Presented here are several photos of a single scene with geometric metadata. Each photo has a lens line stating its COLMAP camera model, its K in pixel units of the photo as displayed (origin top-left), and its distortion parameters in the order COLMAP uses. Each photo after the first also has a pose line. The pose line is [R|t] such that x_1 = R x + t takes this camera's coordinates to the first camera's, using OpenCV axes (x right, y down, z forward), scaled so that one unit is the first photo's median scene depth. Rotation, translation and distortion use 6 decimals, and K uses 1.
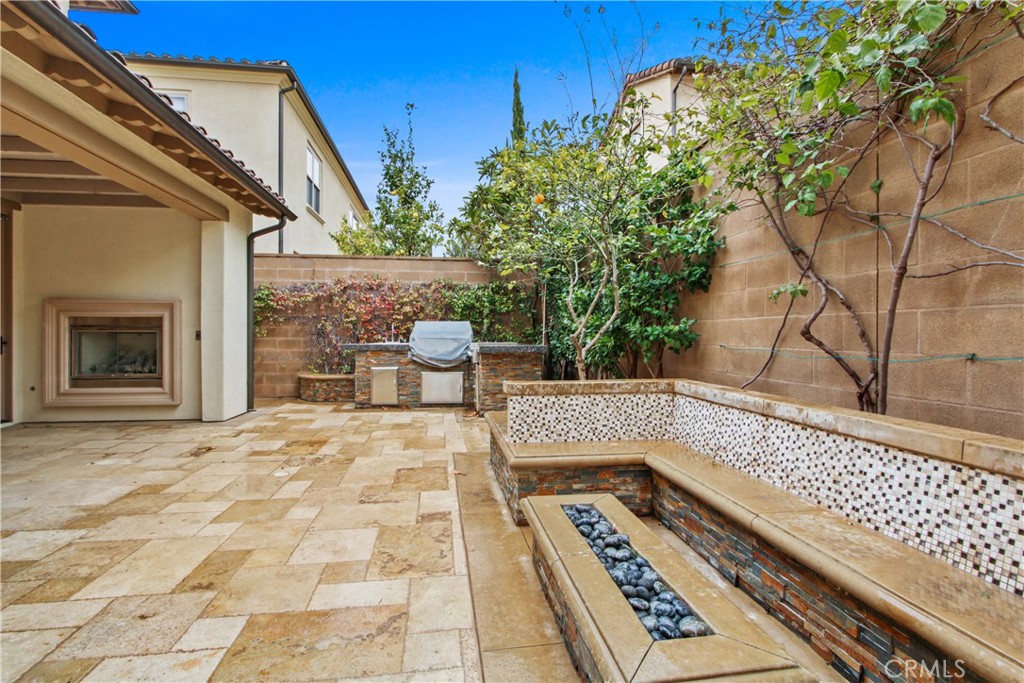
lens RADIAL K [[473.0, 0, 505.0], [0, 473.0, 341.5], [0, 0, 1]] dist [-0.016319, 0.002383]
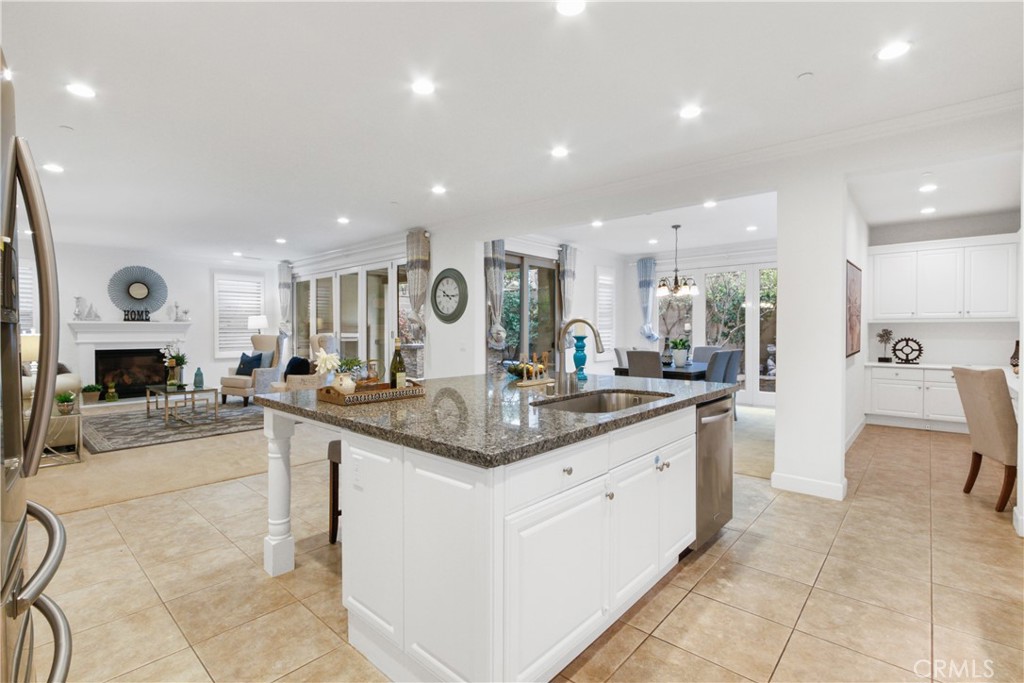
lens RADIAL K [[473.0, 0, 503.2], [0, 473.0, 336.4], [0, 0, 1]] dist [-0.016319, 0.002383]
pose [[0.767197, -0.010351, 0.641328, -1.423782], [0.012023, 0.999926, 0.001756, -0.031015], [-0.641298, 0.006363, 0.767265, -0.791984]]
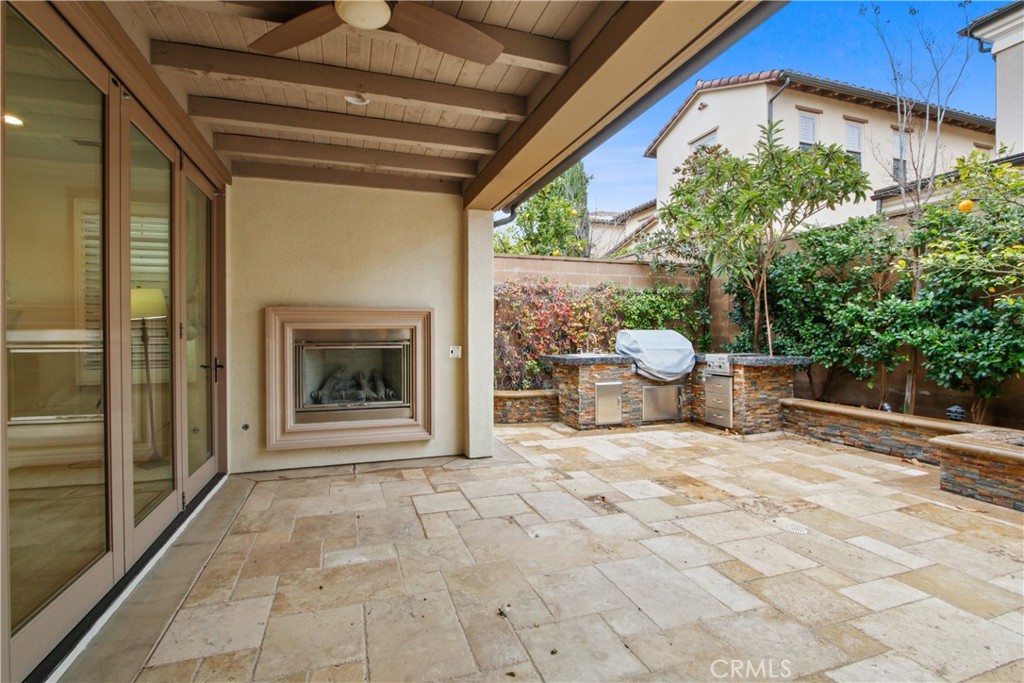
lens RADIAL K [[473.0, 0, 502.3], [0, 473.0, 335.9], [0, 0, 1]] dist [-0.016319, 0.002383]
pose [[0.983504, -0.006518, 0.180767, -0.680275], [0.007909, 0.999944, -0.006974, -0.031707], [-0.180711, 0.008289, 0.983501, 0.176104]]
